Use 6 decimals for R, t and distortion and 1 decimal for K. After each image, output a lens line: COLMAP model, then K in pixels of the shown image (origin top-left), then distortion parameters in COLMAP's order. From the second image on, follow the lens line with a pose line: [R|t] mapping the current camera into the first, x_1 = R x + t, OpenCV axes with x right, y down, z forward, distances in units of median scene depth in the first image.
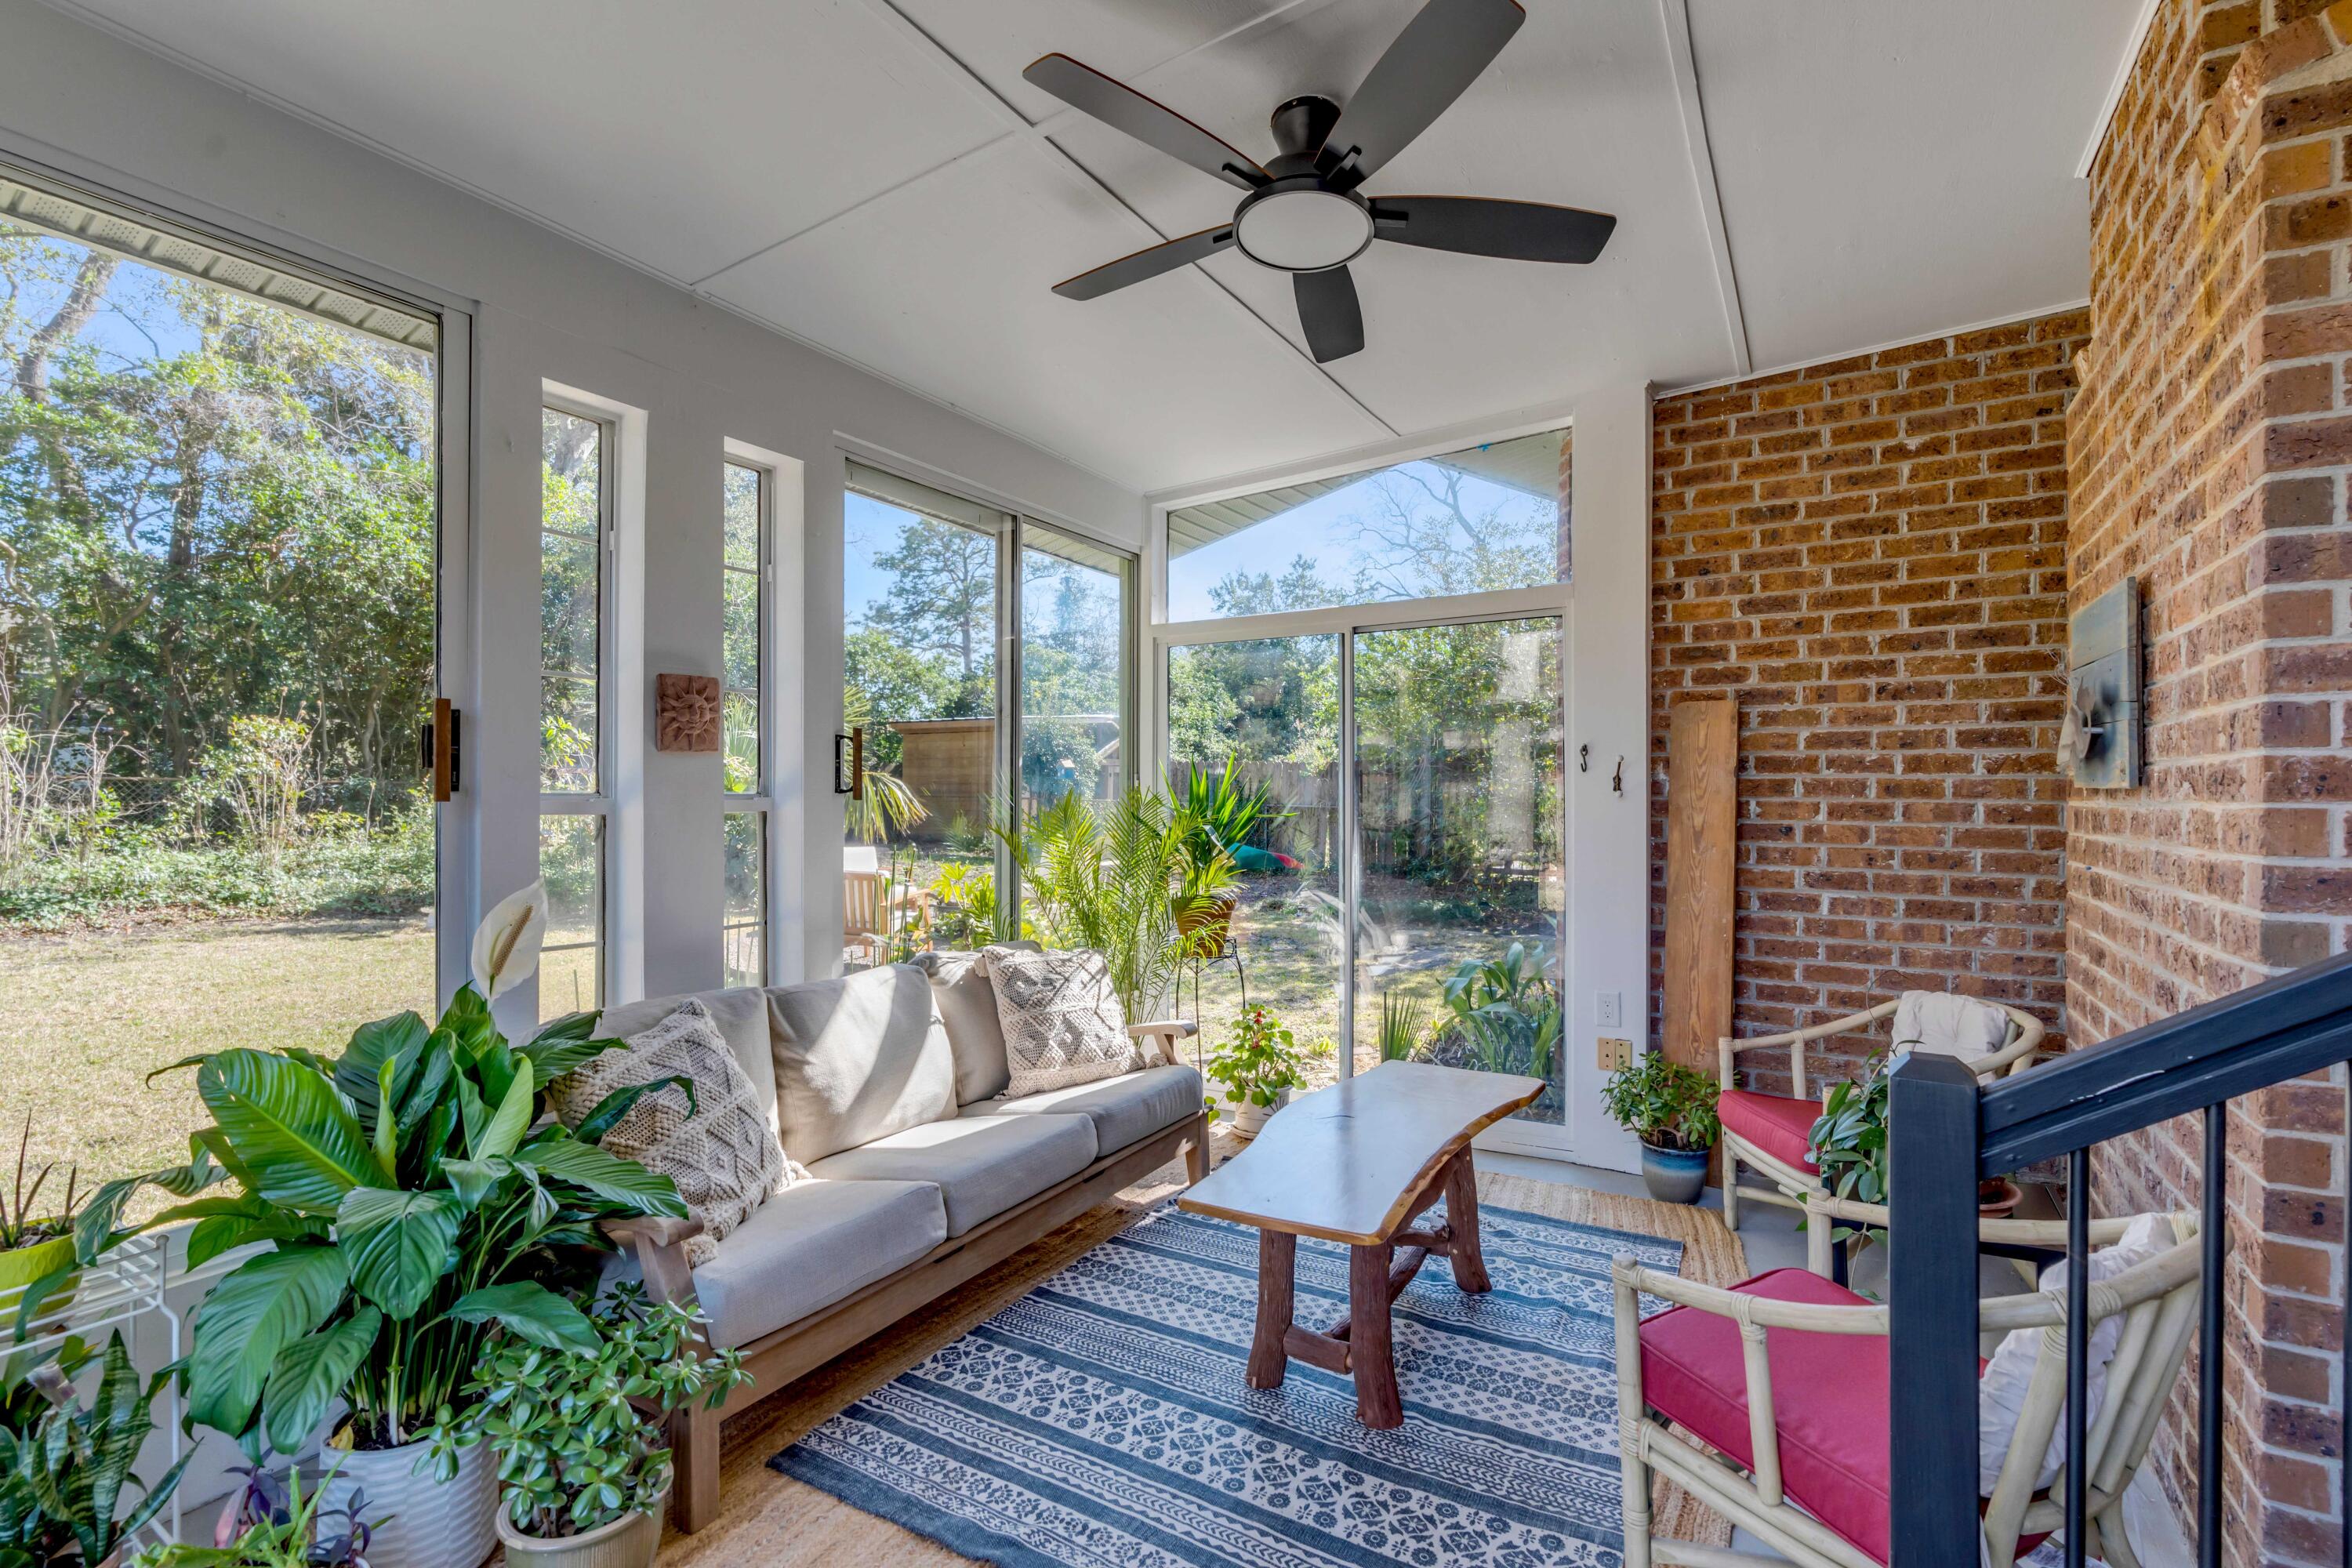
lens RADIAL K [[1081.9, 0, 1185.8], [0, 1081.9, 821.8], [0, 0, 1]] dist [-0.004396, 0.000524]
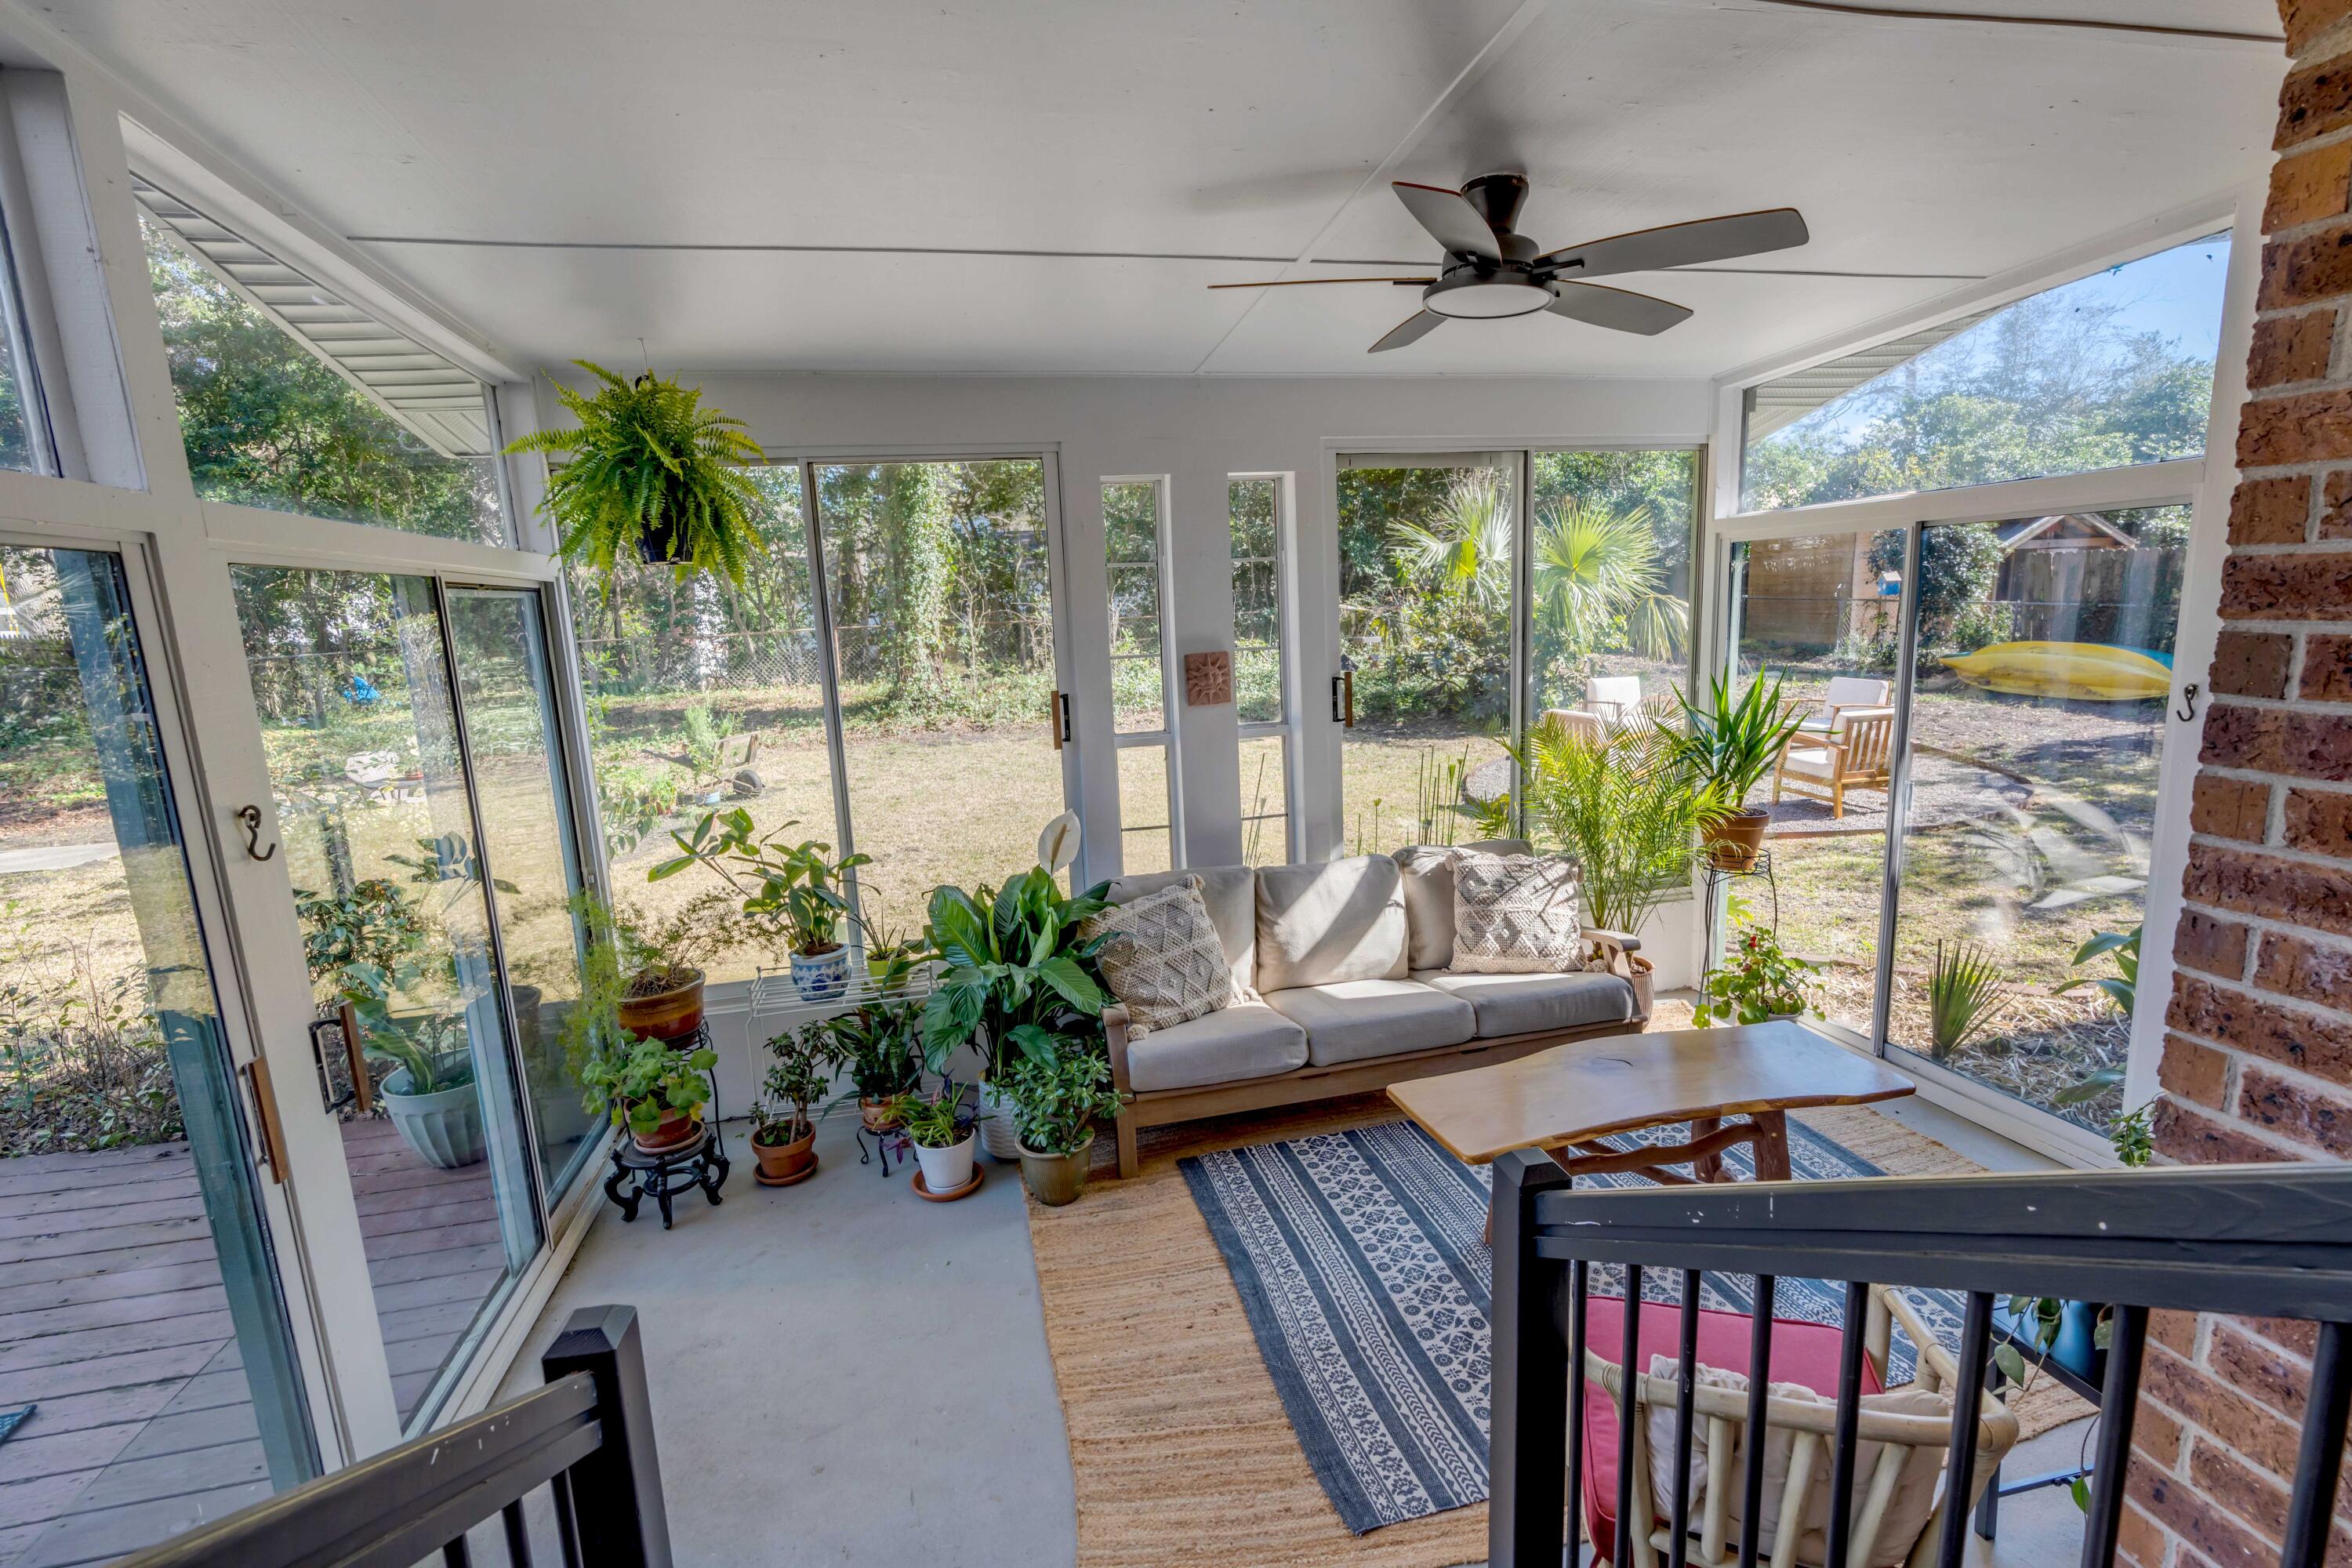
lens RADIAL K [[1090.0, 0, 1181.8], [0, 1090.0, 826.2], [0, 0, 1]] dist [-0.002056, 0.000064]
pose [[0.685312, 0.123590, -0.717686, 0.606200], [0.031454, 0.979551, 0.198720, -0.201799], [0.727570, -0.158759, 0.667411, -0.040280]]
